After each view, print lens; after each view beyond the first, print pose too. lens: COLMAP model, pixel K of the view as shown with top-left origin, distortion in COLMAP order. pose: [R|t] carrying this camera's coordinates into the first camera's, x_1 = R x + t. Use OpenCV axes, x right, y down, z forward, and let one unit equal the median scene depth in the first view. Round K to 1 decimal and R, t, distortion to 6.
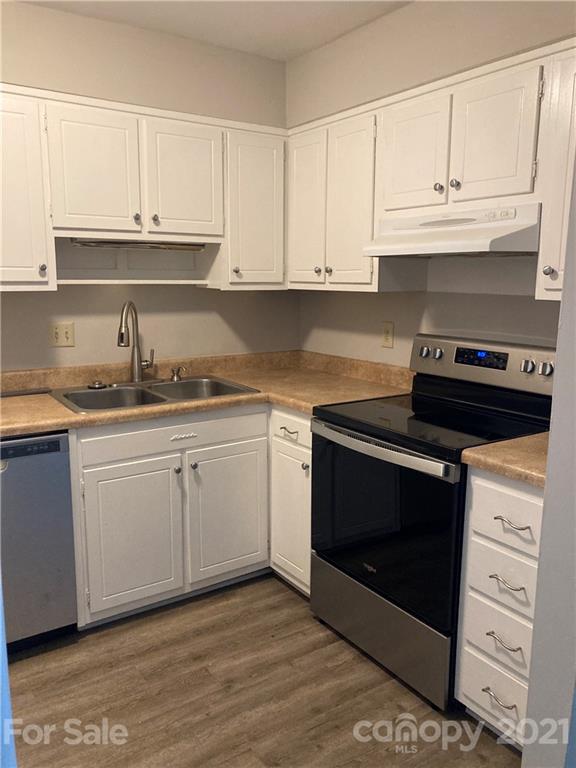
lens RADIAL K [[624.6, 0, 289.2], [0, 624.6, 388.1], [0, 0, 1]] dist [0.028473, -0.039737]
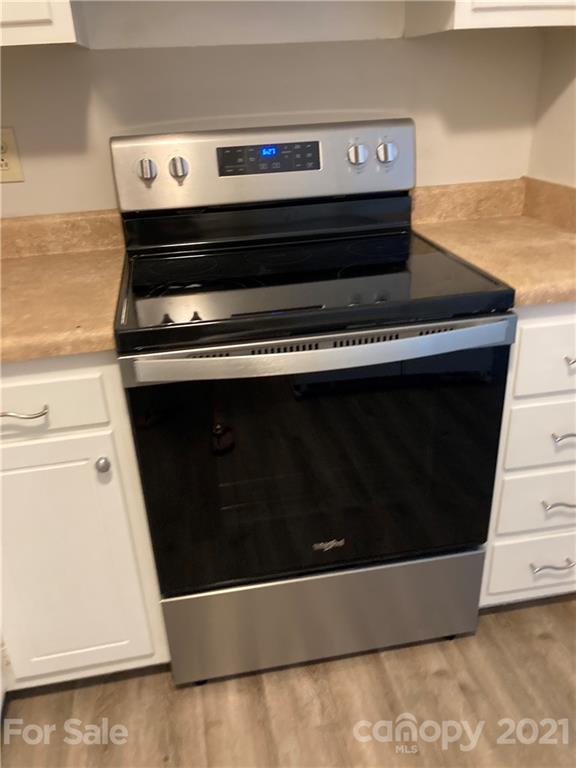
lens RADIAL K [[624.6, 0, 287.0], [0, 624.6, 385.9], [0, 0, 1]] dist [0.028473, -0.039737]
pose [[0.394964, -0.430910, 0.811370, -0.273114], [0.211104, 0.902111, 0.376339, -0.071753], [-0.894113, 0.022643, 0.447268, 0.693159]]
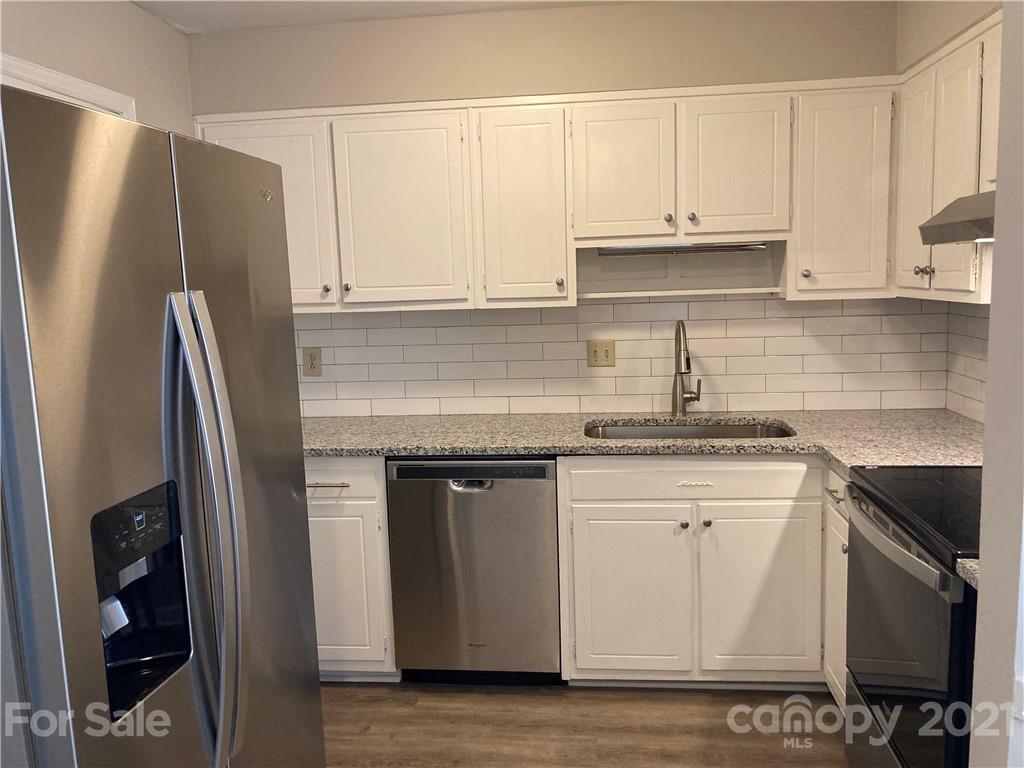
lens RADIAL K [[832.7, 0, 510.2], [0, 832.7, 383.0], [0, 0, 1]] dist [0.028473, -0.039737]
pose [[0.757168, 0.053524, -0.651024, 0.348475], [-0.080221, 0.996712, -0.011356, -0.020619], [0.648276, 0.060825, 0.758972, 0.016858]]
